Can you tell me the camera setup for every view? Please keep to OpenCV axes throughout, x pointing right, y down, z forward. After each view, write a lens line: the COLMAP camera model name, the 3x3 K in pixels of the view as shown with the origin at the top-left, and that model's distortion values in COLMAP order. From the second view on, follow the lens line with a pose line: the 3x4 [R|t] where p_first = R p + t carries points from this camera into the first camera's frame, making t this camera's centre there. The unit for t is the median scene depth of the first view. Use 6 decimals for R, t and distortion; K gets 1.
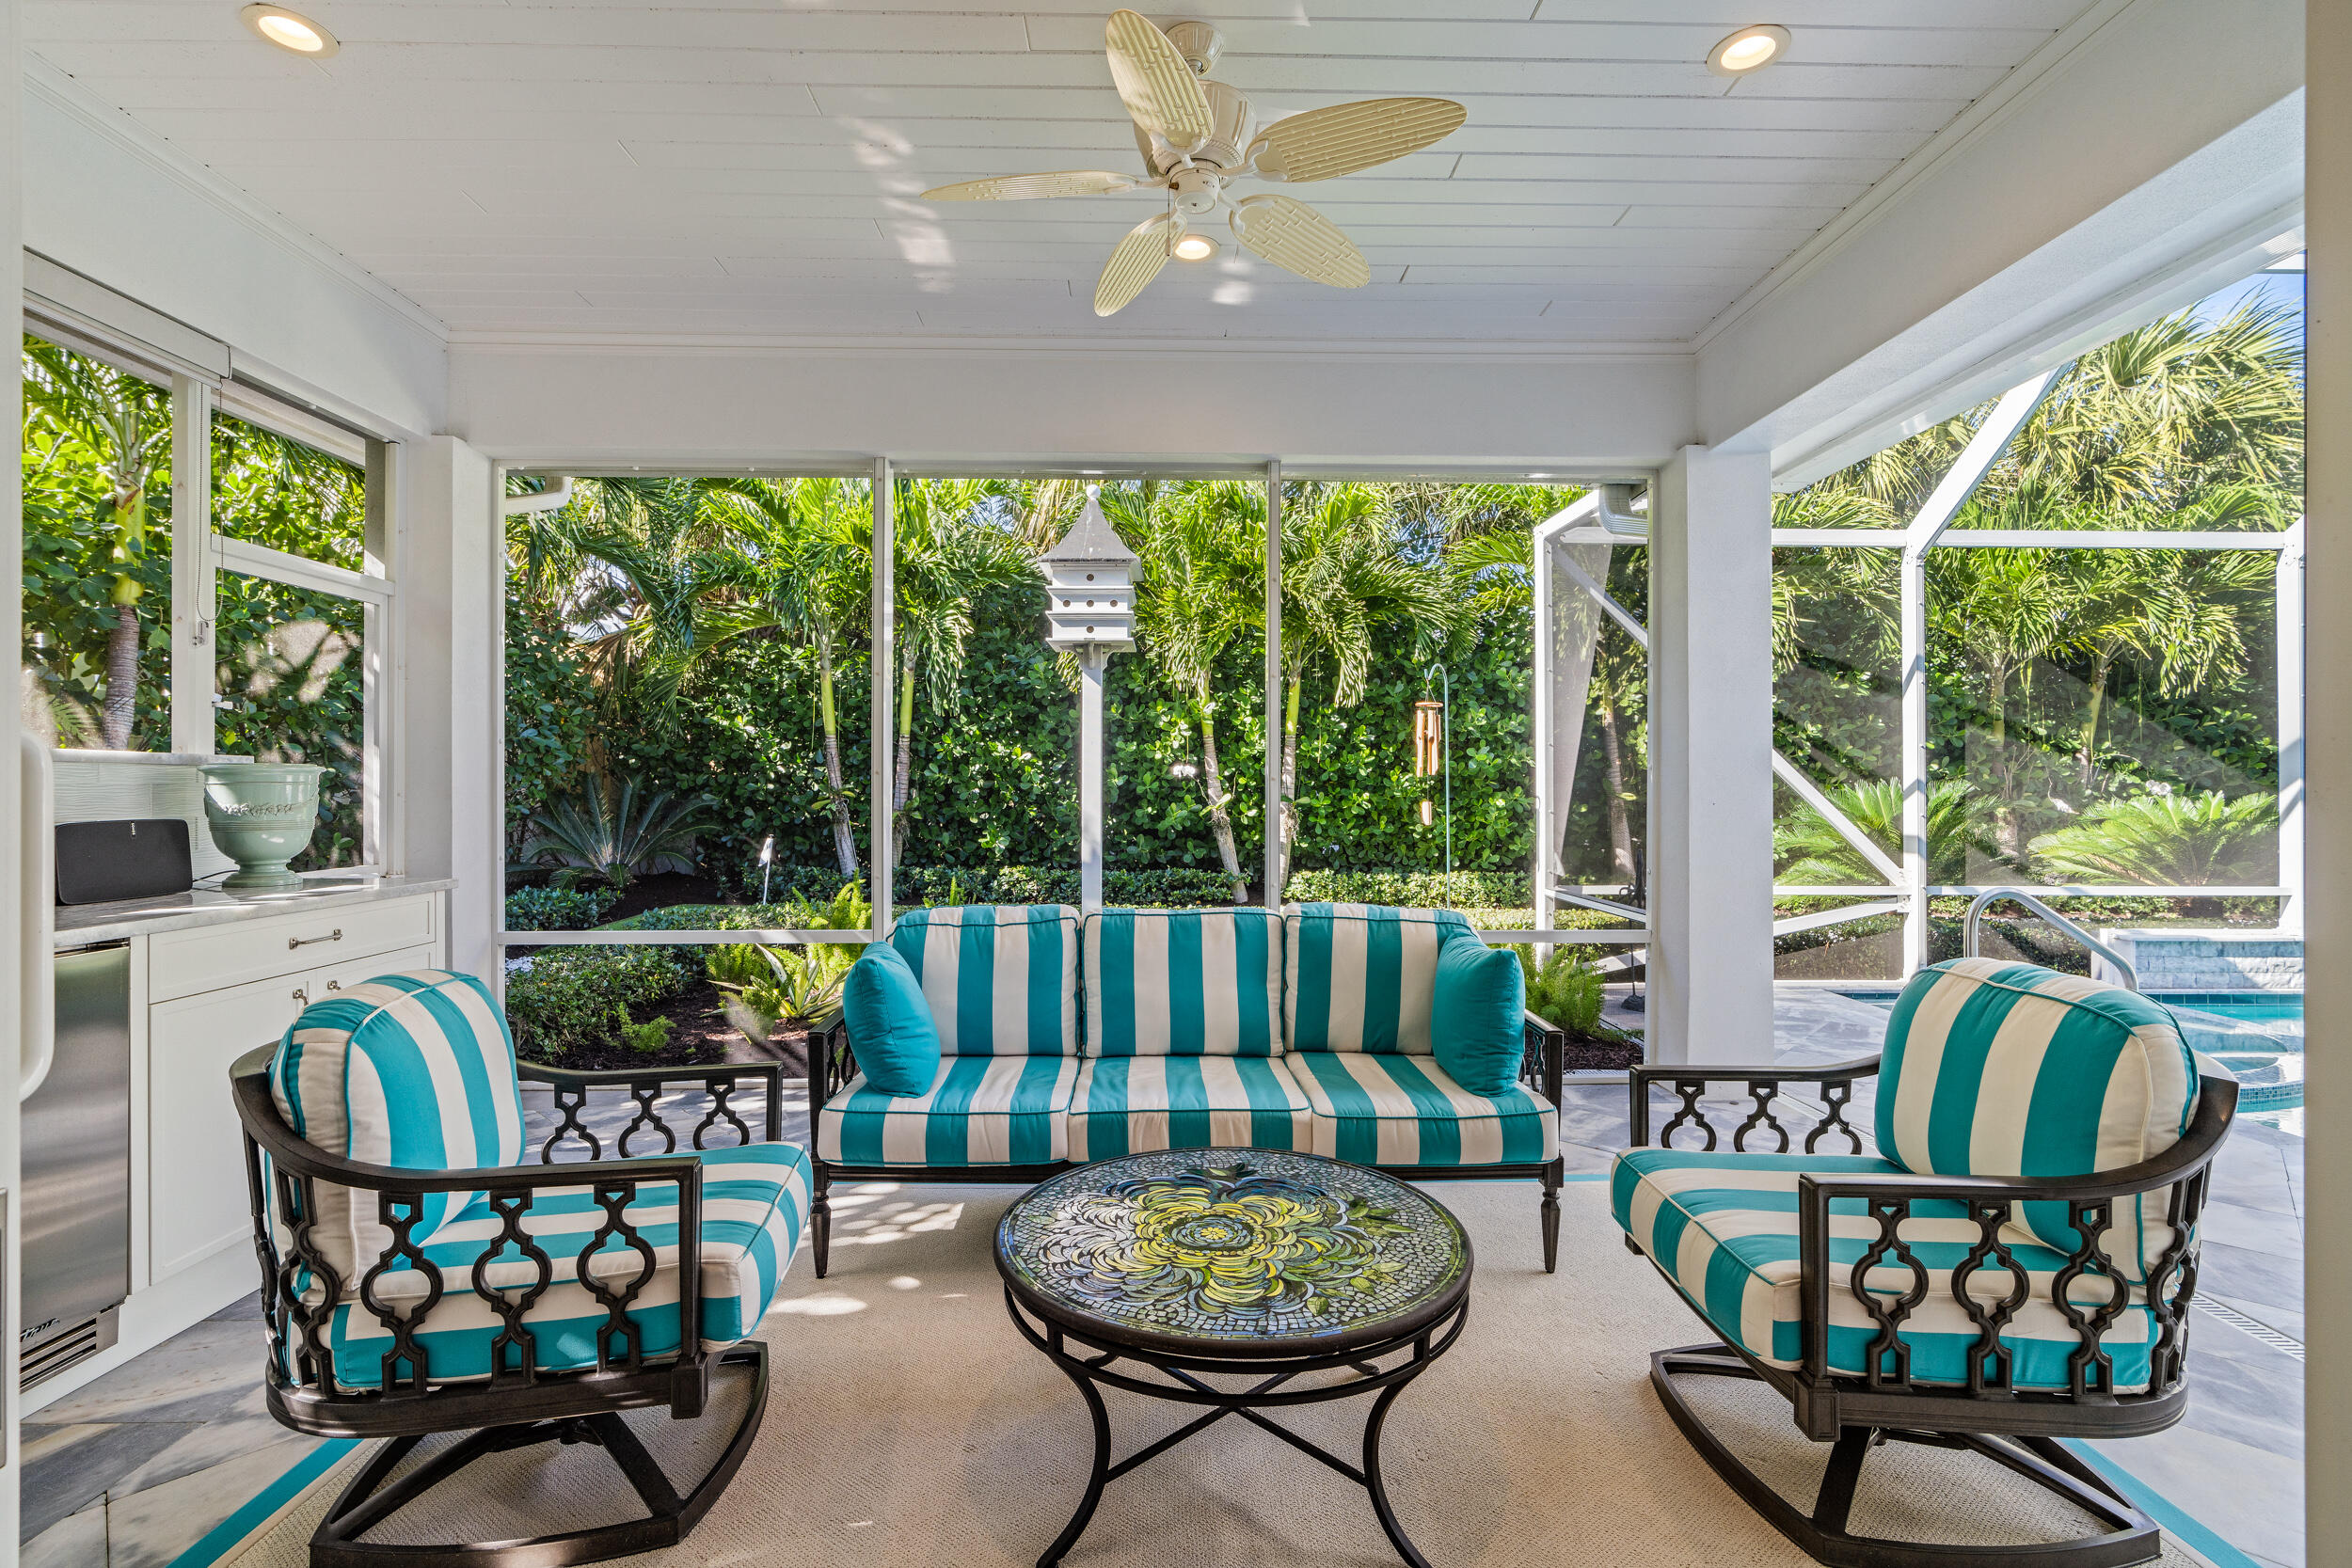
lens RADIAL K [[1065.3, 0, 1166.6], [0, 1065.3, 785.1], [0, 0, 1]] dist [-0.010625, 0.006419]
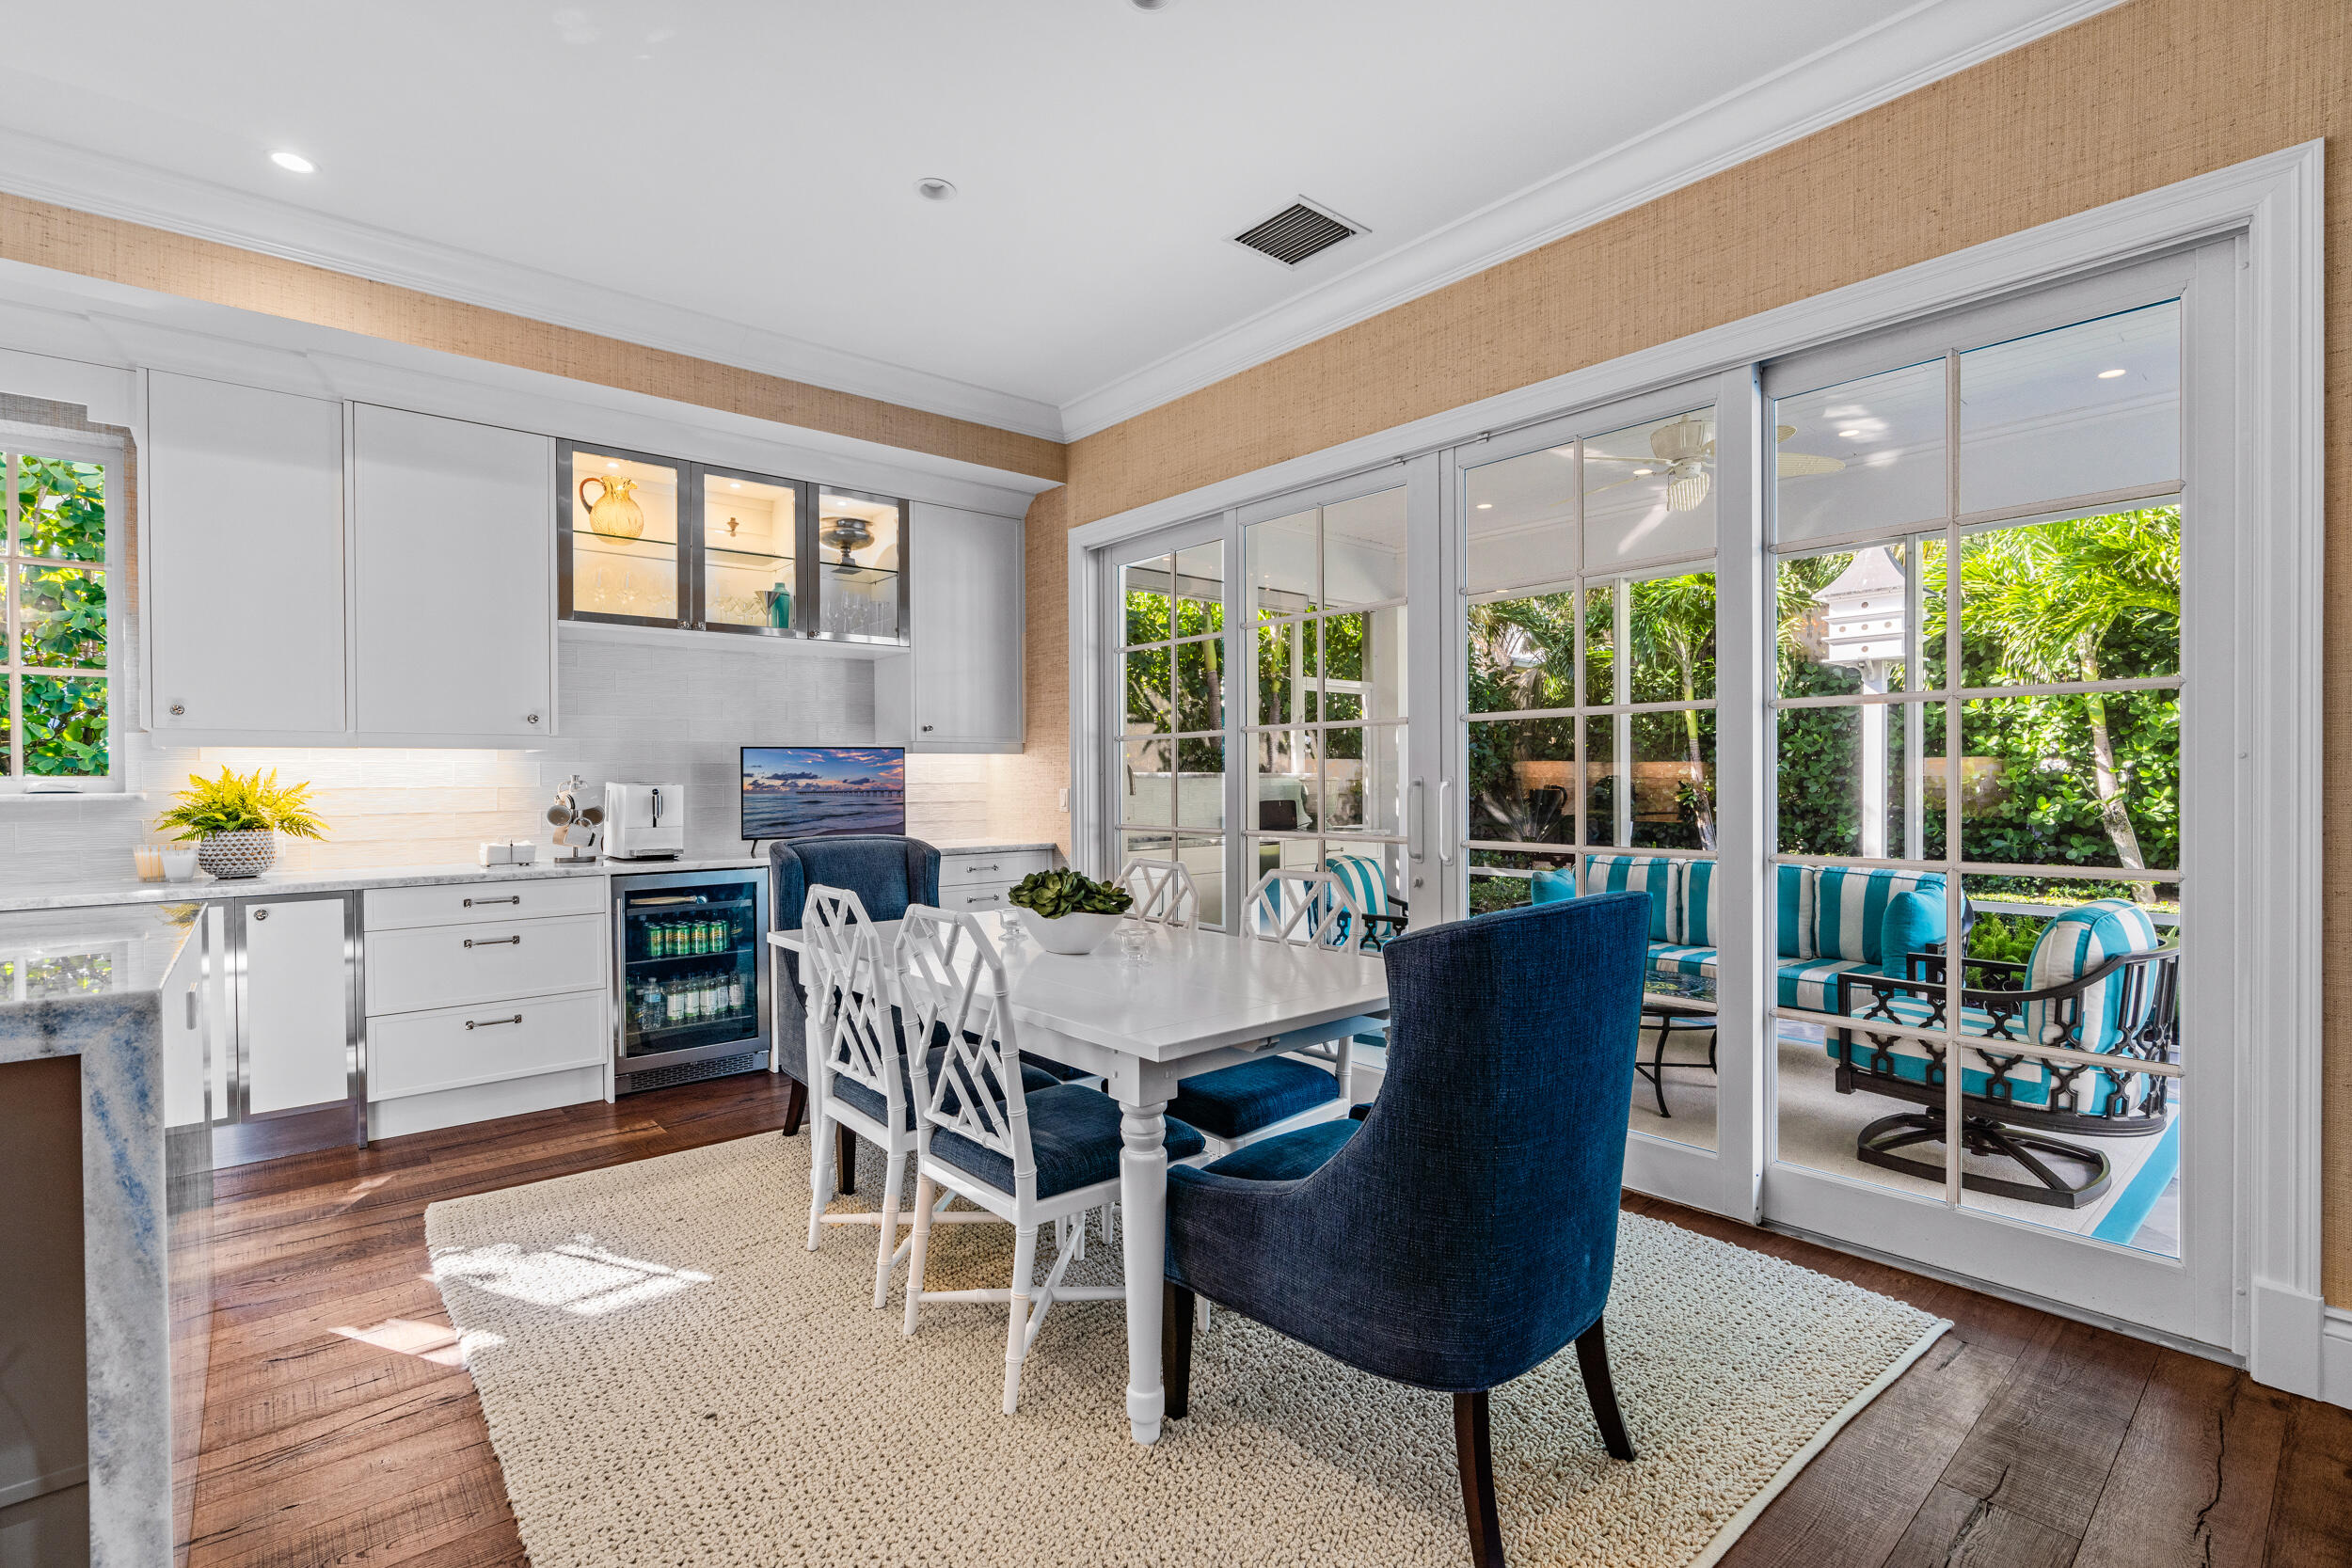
lens RADIAL K [[1065.3, 0, 1166.6], [0, 1065.3, 785.1], [0, 0, 1]] dist [-0.010625, 0.006419]
pose [[0.639256, 0.001325, -0.768993, 0.237734], [0.005977, 0.999960, 0.006691, -0.005344], [0.768971, -0.008874, 0.639223, -0.242969]]
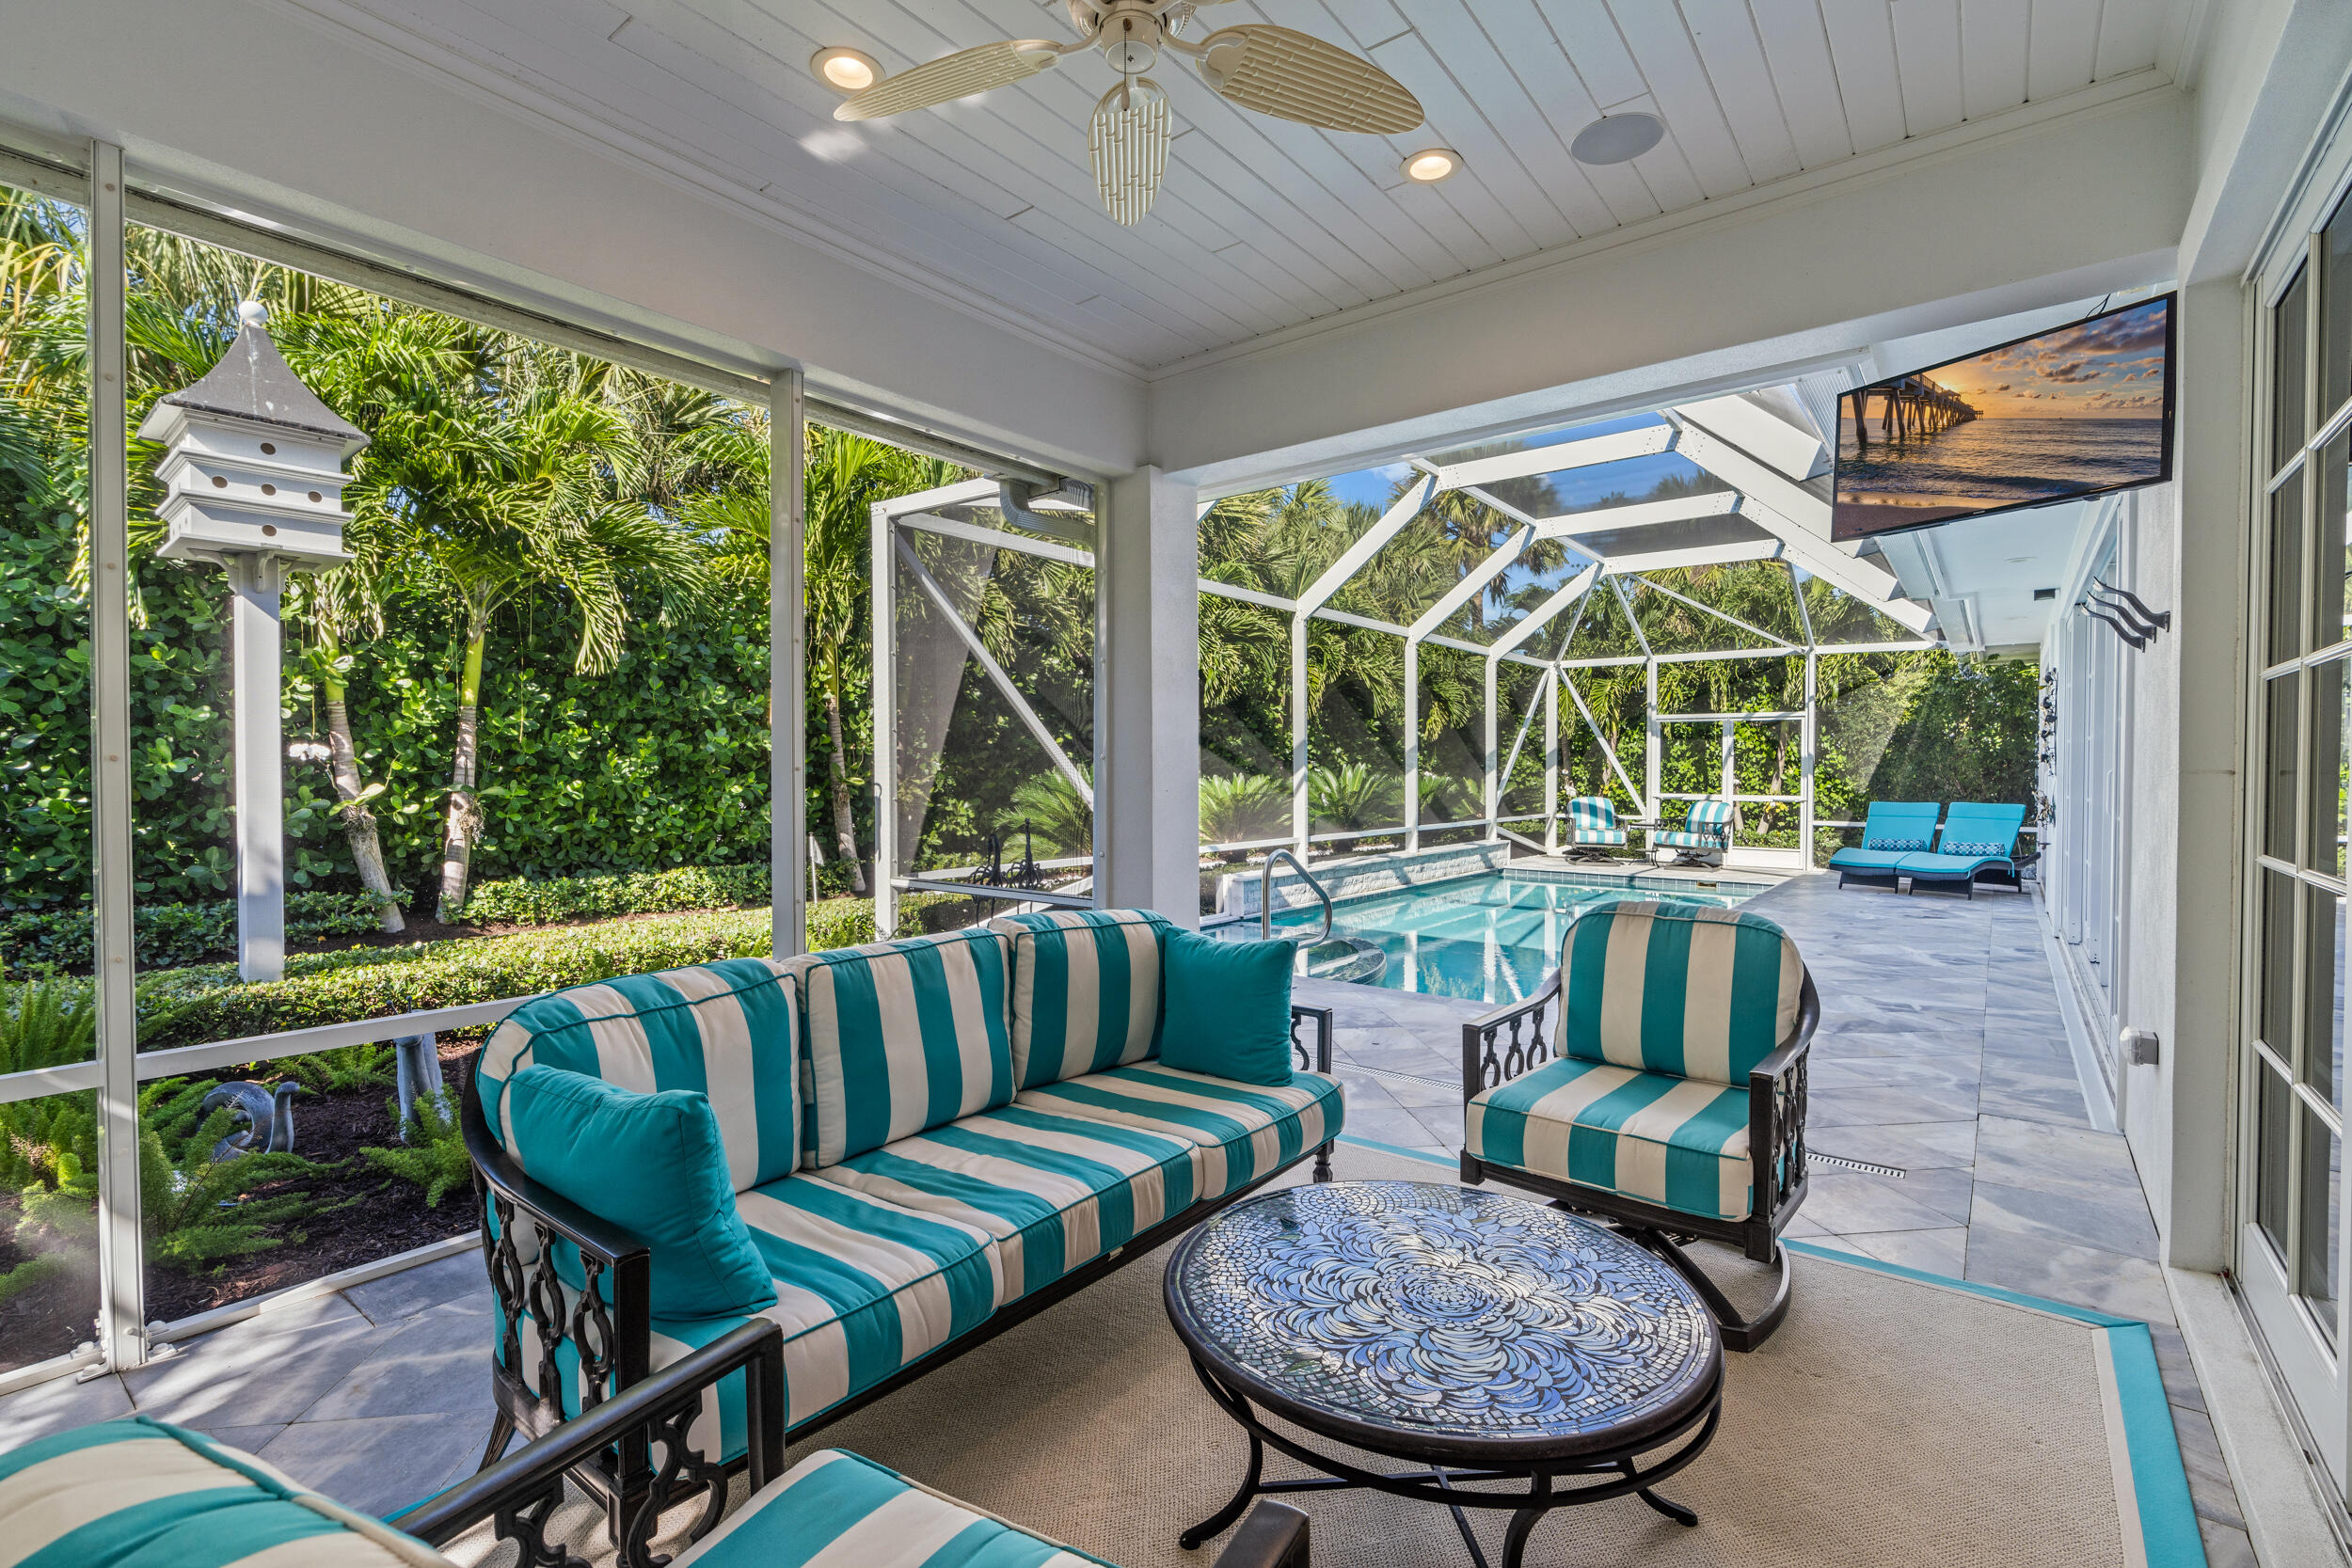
lens RADIAL K [[1065.3, 0, 1166.6], [0, 1065.3, 785.1], [0, 0, 1]] dist [-0.010625, 0.006419]
pose [[0.631099, -0.013822, 0.775579, -0.161741], [0.000094, 0.999843, 0.017743, -0.003604], [-0.775702, -0.011125, 0.631001, 0.128976]]
